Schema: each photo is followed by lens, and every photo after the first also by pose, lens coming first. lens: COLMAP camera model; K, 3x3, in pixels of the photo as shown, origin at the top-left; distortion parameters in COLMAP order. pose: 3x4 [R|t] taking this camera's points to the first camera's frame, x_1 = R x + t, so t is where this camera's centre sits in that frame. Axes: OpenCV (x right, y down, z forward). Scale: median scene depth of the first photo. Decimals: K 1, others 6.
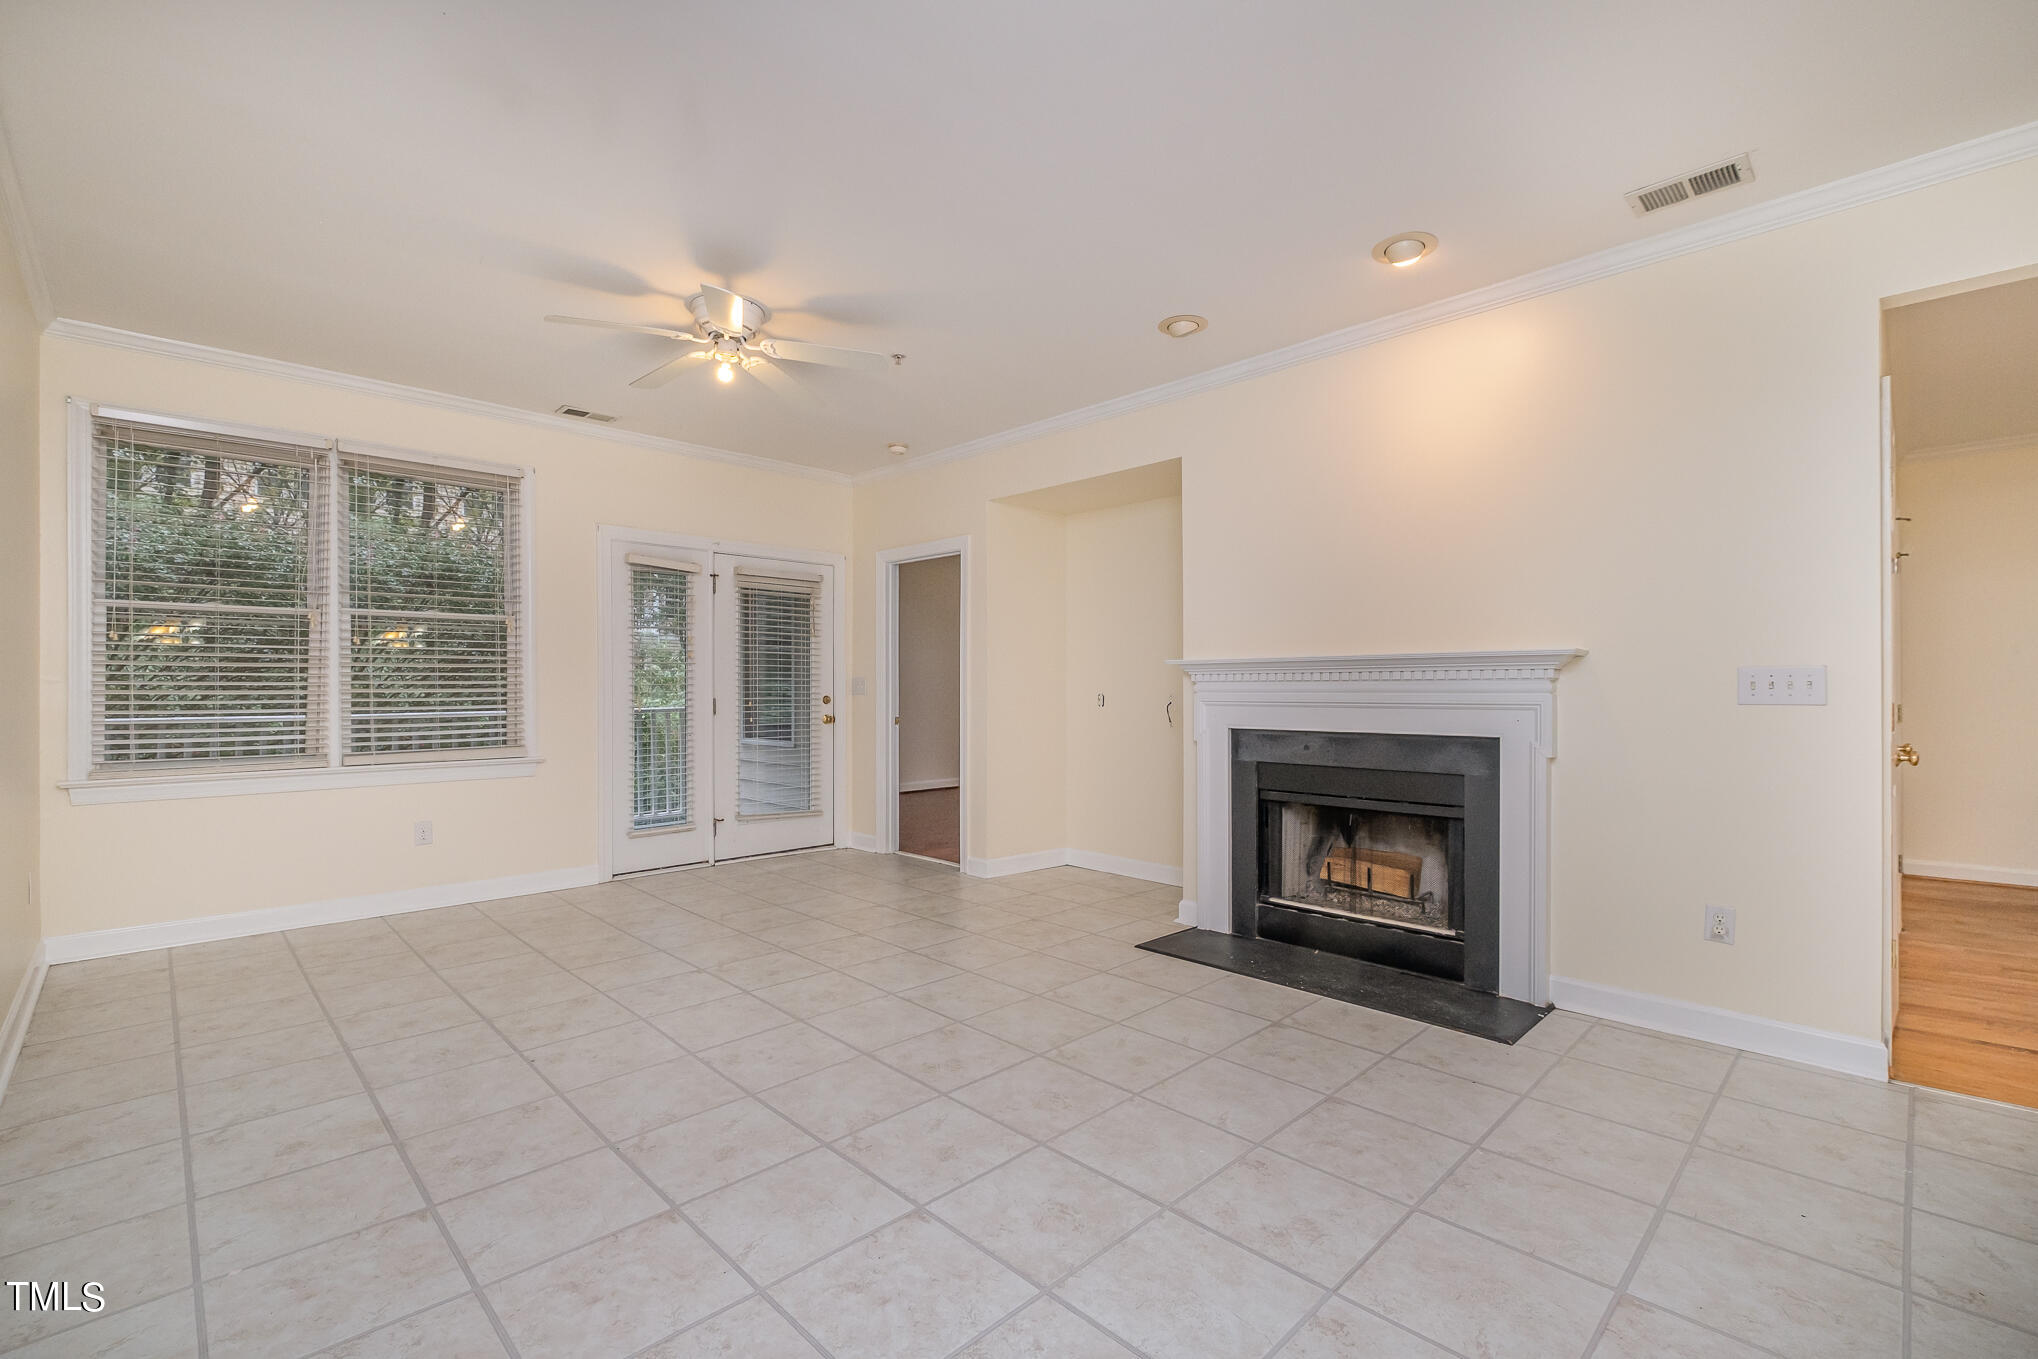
lens RADIAL K [[887.0, 0, 1010.4], [0, 887.0, 690.4], [0, 0, 1]] dist [0.004895, -0.003231]
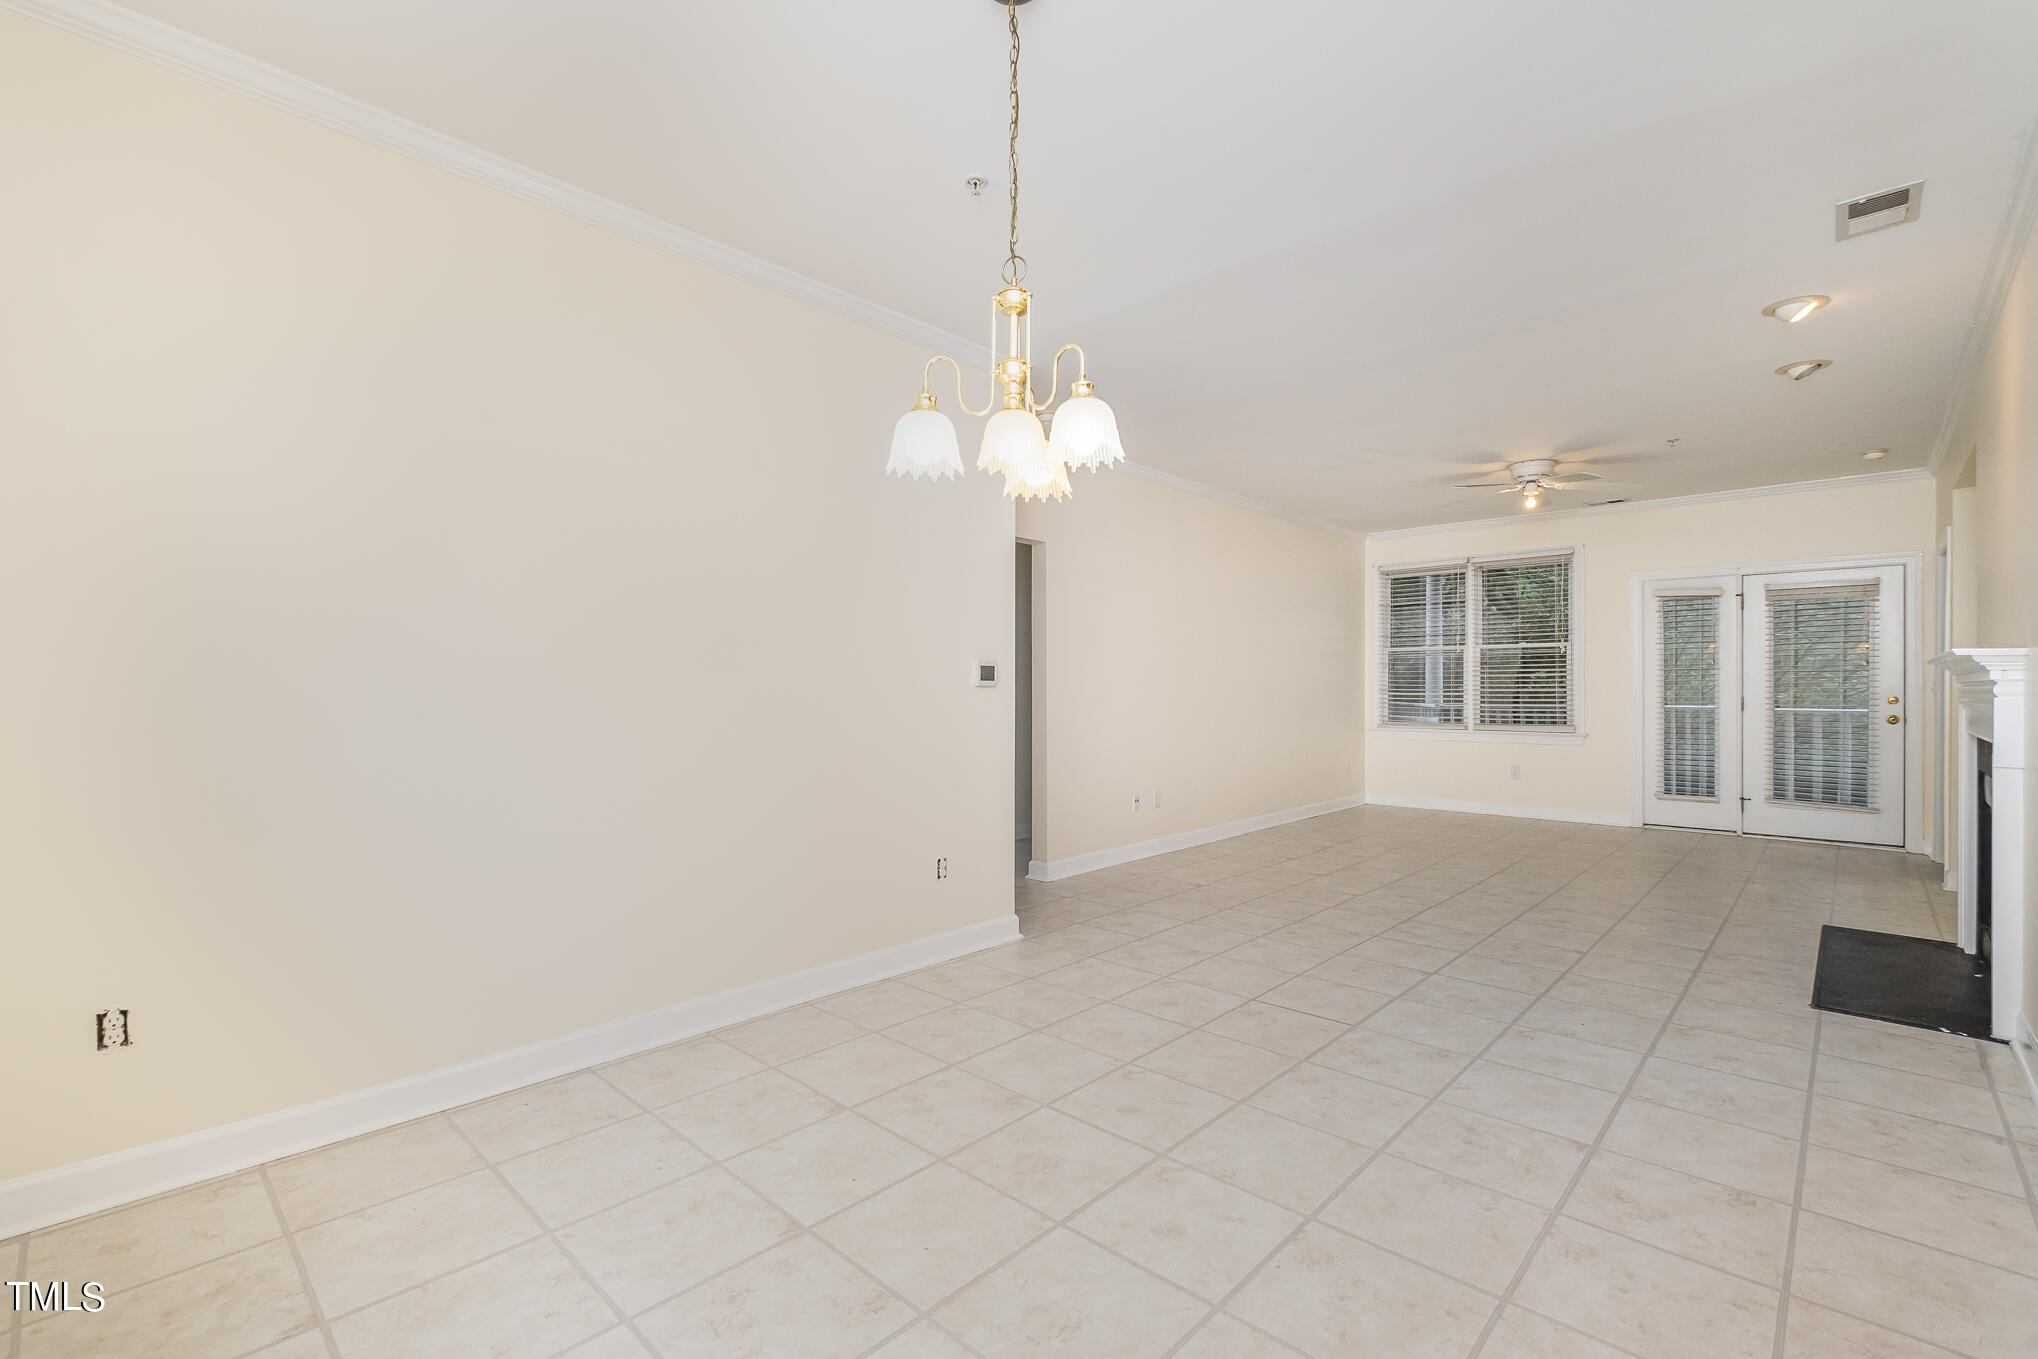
lens RADIAL K [[887.0, 0, 1033.4], [0, 887.0, 683.4], [0, 0, 1]] dist [0.004895, -0.003231]
pose [[0.056441, -0.003806, -0.998399, 1.434289], [-0.002359, 0.999989, -0.003946, -0.004426], [0.998403, 0.002578, 0.056432, -0.044193]]
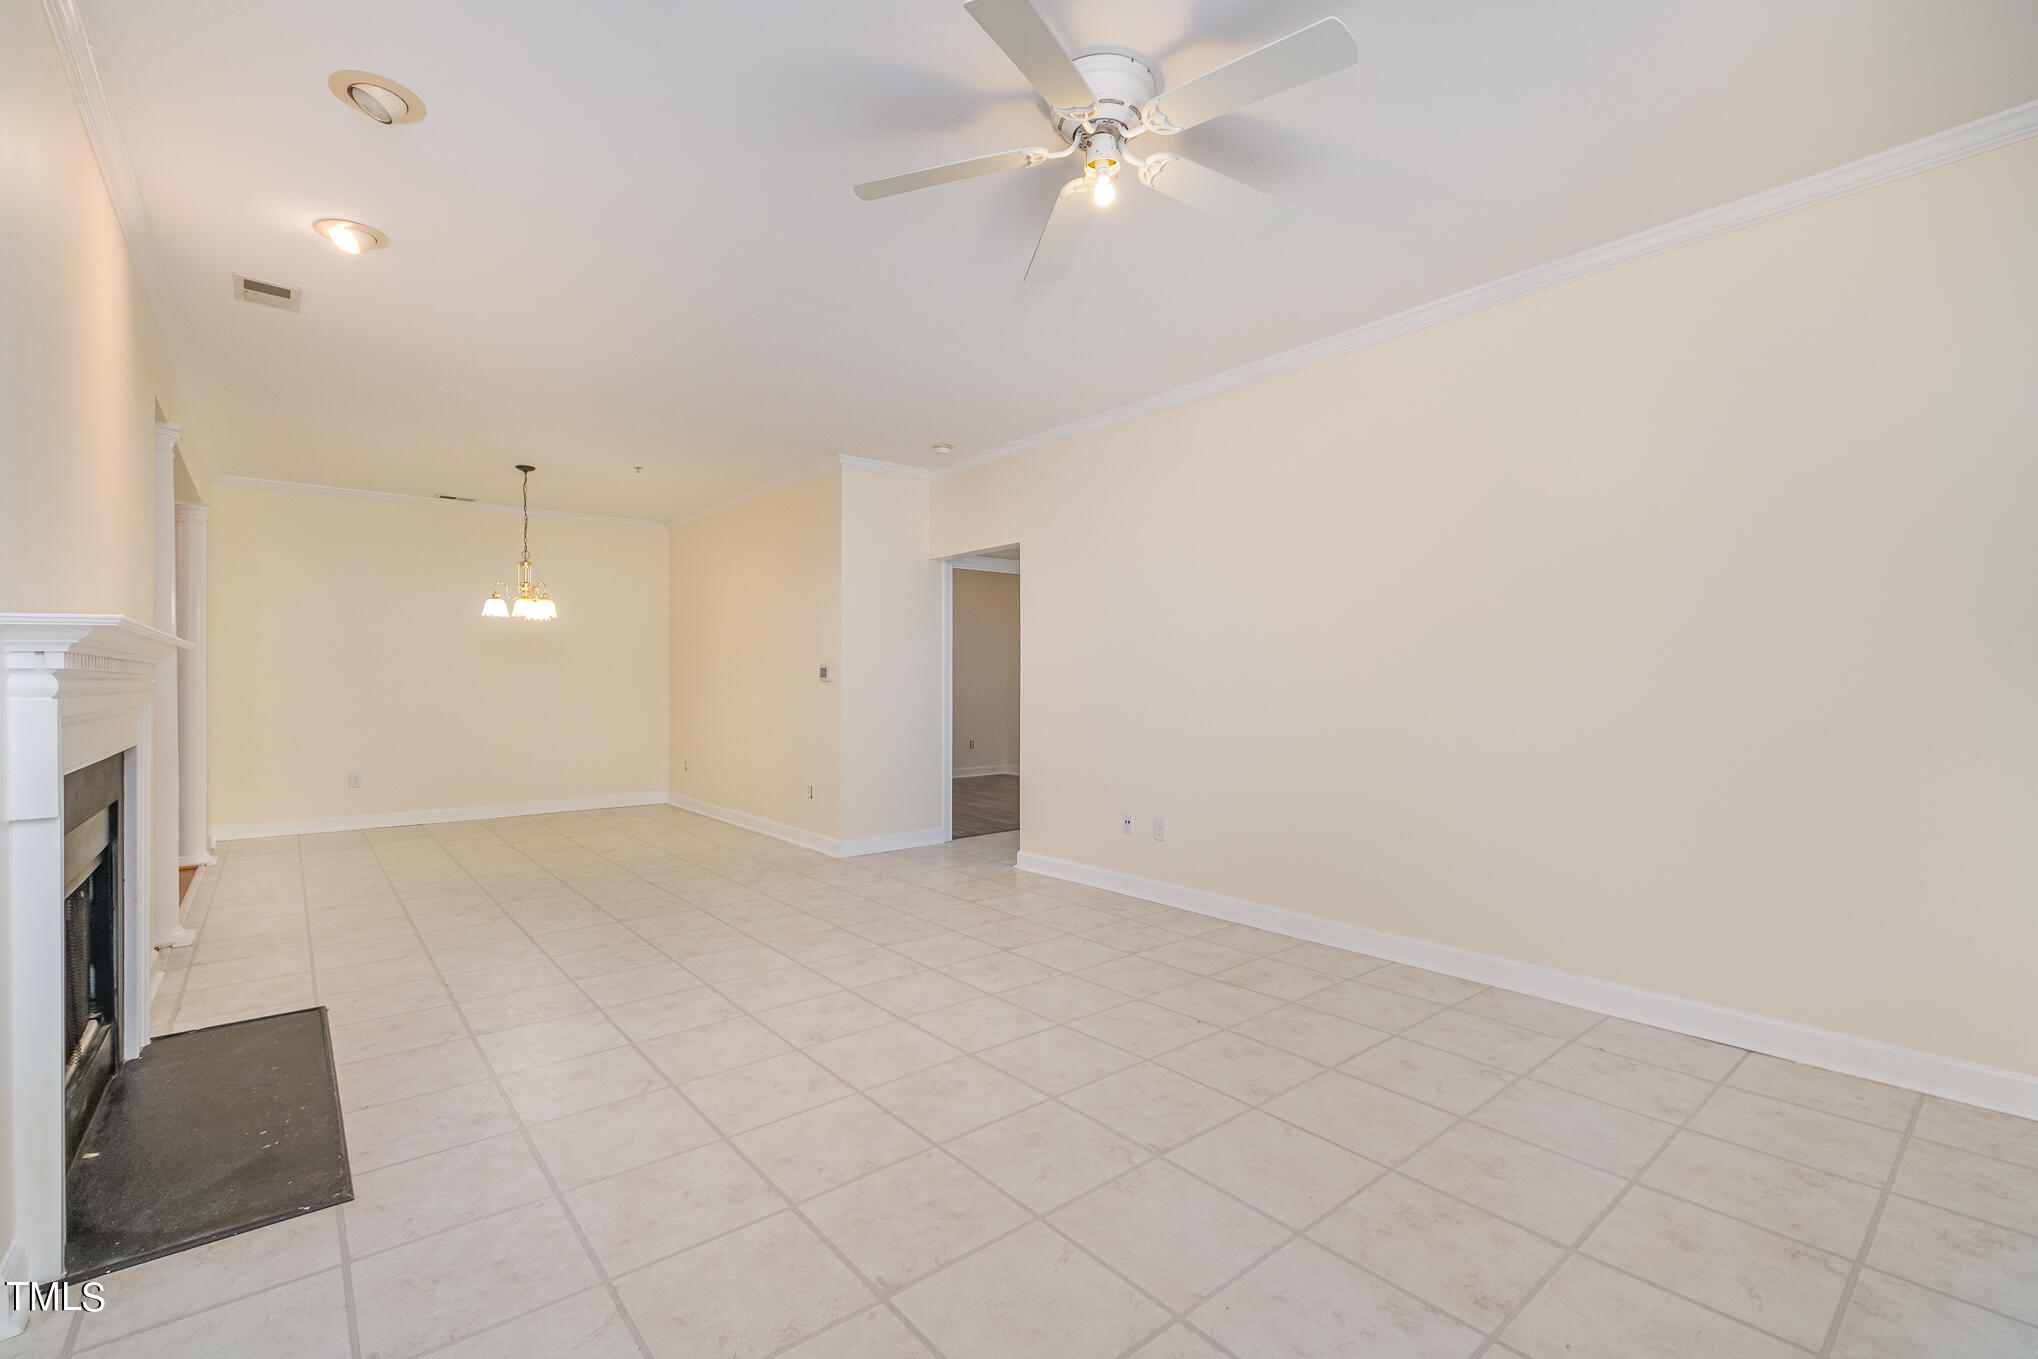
lens RADIAL K [[887.0, 0, 1015.6], [0, 887.0, 682.9], [0, 0, 1]] dist [0.004895, -0.003231]
pose [[-0.997099, 0.000803, 0.076117, -0.332338], [0.000912, 0.999999, 0.001401, -0.005600], [-0.076116, 0.001466, -0.997098, 1.787471]]
